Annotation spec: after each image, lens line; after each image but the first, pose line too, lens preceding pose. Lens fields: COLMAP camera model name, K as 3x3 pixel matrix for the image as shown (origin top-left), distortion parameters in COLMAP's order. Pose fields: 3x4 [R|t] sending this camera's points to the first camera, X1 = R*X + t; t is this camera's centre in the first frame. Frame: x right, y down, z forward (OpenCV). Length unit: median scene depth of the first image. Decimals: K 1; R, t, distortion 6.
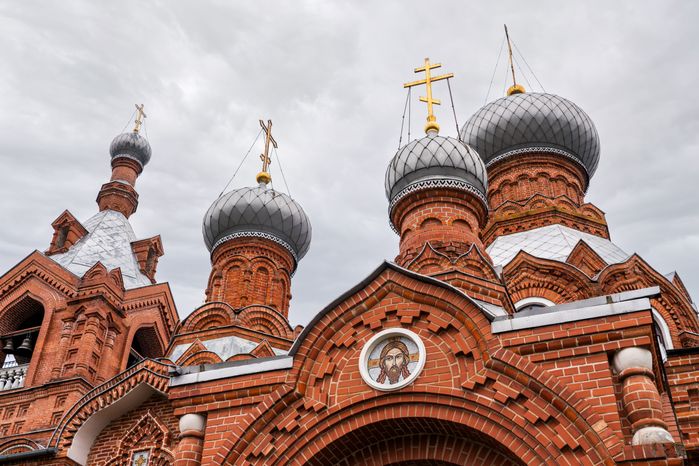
lens RADIAL K [[782.4, 0, 349.5], [0, 782.4, 233.0], [0, 0, 1]] dist [0.023000, 0.021535]
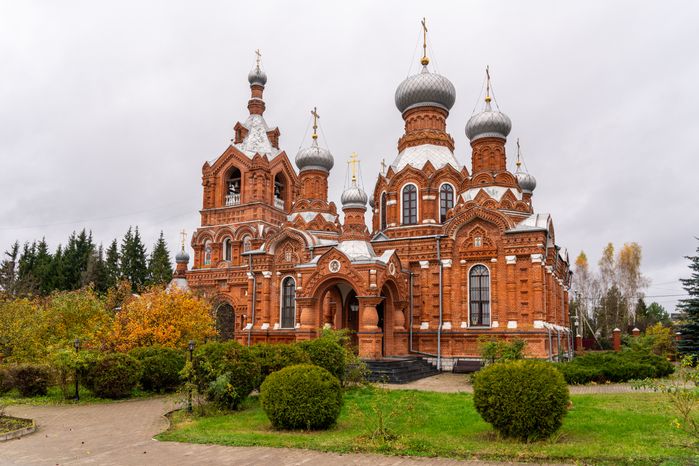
lens RADIAL K [[481.7, 0, 349.5], [0, 481.7, 233.0], [0, 0, 1]] dist [0.000830, 0.000042]
pose [[0.992565, -0.044609, -0.113247, 0.159242], [0.090976, 0.889998, 0.446796, -0.444909], [0.080859, -0.453777, 0.887439, -0.536572]]
